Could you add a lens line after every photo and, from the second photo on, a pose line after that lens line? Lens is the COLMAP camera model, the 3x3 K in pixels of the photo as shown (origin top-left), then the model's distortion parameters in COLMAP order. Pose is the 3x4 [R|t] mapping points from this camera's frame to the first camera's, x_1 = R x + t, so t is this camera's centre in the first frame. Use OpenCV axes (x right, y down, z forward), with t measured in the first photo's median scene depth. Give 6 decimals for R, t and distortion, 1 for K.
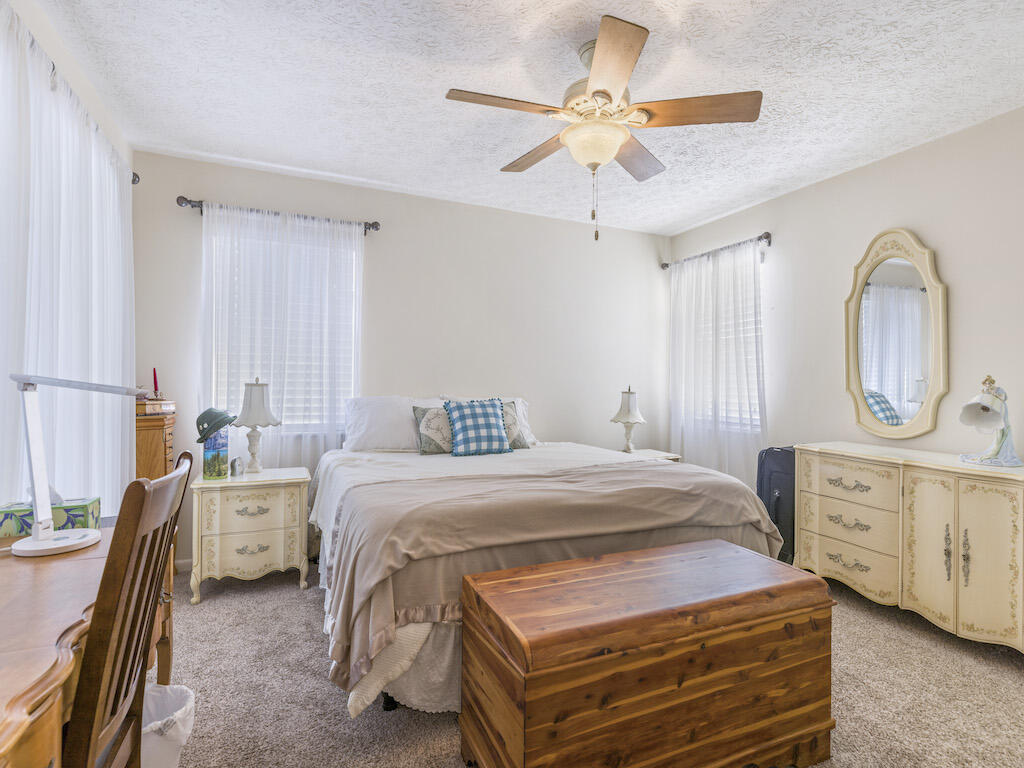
lens RADIAL K [[511.1, 0, 512.9], [0, 511.1, 383.4], [0, 0, 1]] dist [0.000617, 0.000094]
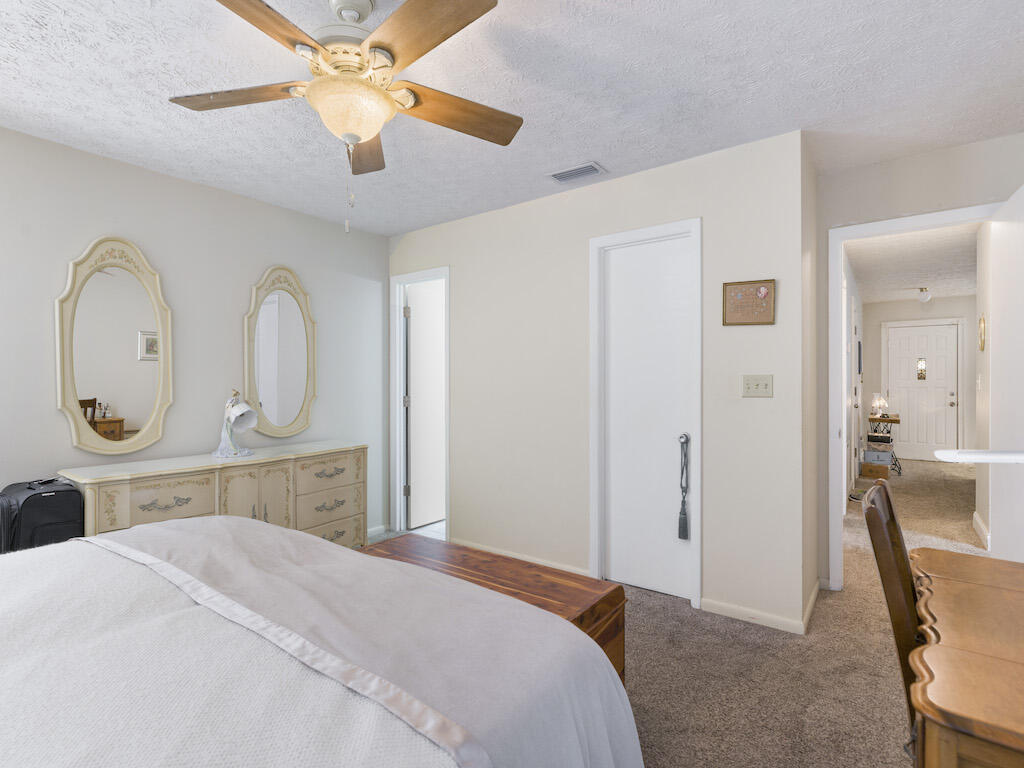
lens RADIAL K [[478.9, 0, 512.0], [0, 478.9, 384.4], [0, 0, 1]] dist [-0.001059, -0.000094]
pose [[-0.518751, -0.009704, 0.854870, -0.483248], [-0.005768, 0.999953, 0.007851, -0.041476], [-0.854906, -0.000858, -0.518782, 0.952386]]
